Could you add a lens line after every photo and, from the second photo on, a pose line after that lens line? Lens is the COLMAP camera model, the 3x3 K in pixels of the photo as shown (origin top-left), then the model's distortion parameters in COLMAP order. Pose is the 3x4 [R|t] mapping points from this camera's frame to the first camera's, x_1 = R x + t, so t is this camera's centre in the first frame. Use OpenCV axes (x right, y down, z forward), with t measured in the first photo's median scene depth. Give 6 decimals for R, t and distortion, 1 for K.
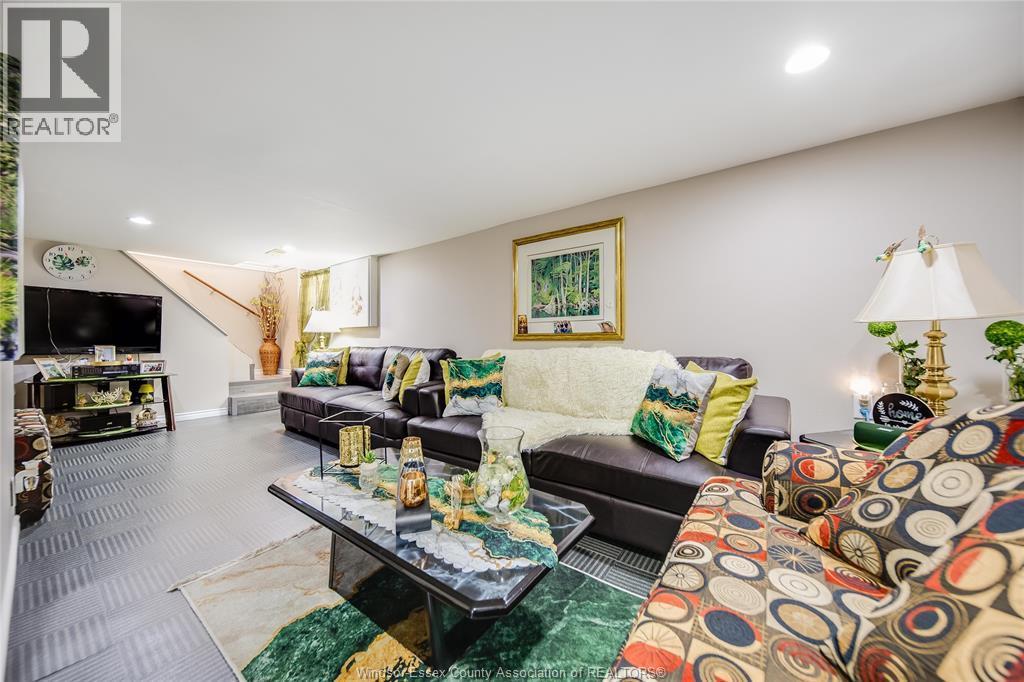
lens RADIAL K [[365.4, 0, 511.1], [0, 365.4, 342.9], [0, 0, 1]] dist [0.000169, -0.001363]
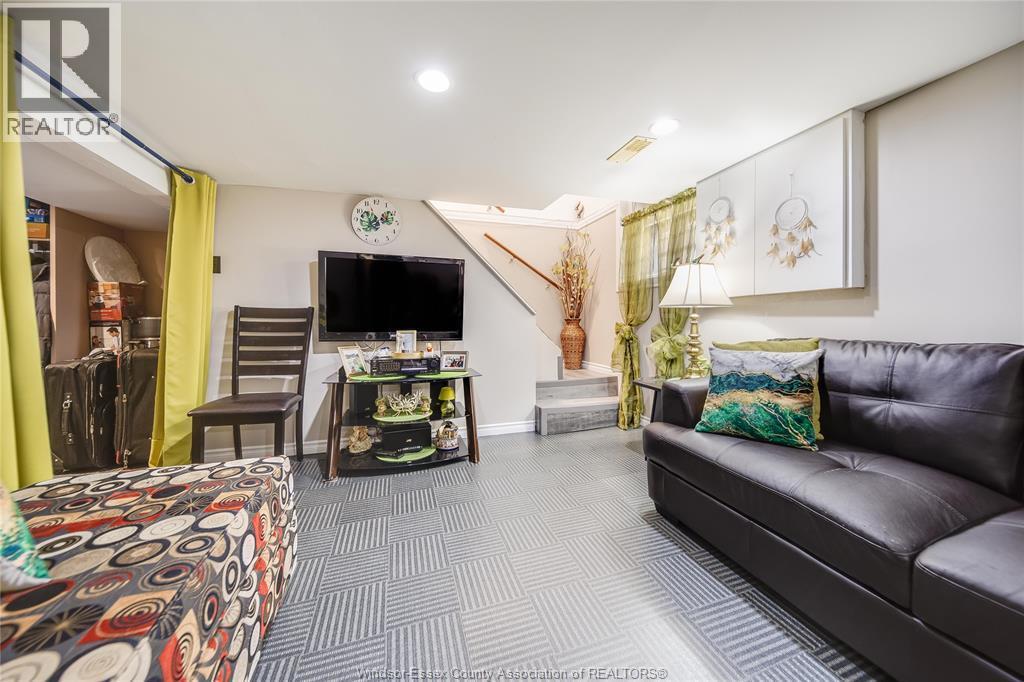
lens RADIAL K [[365.4, 0, 524.4], [0, 365.4, 320.2], [0, 0, 1]] dist [0.000169, -0.001363]
pose [[0.827577, -0.002590, -0.561346, -0.496561], [-0.002076, 0.999968, -0.007675, -0.006632], [0.561348, 0.007517, 0.827545, 0.515016]]
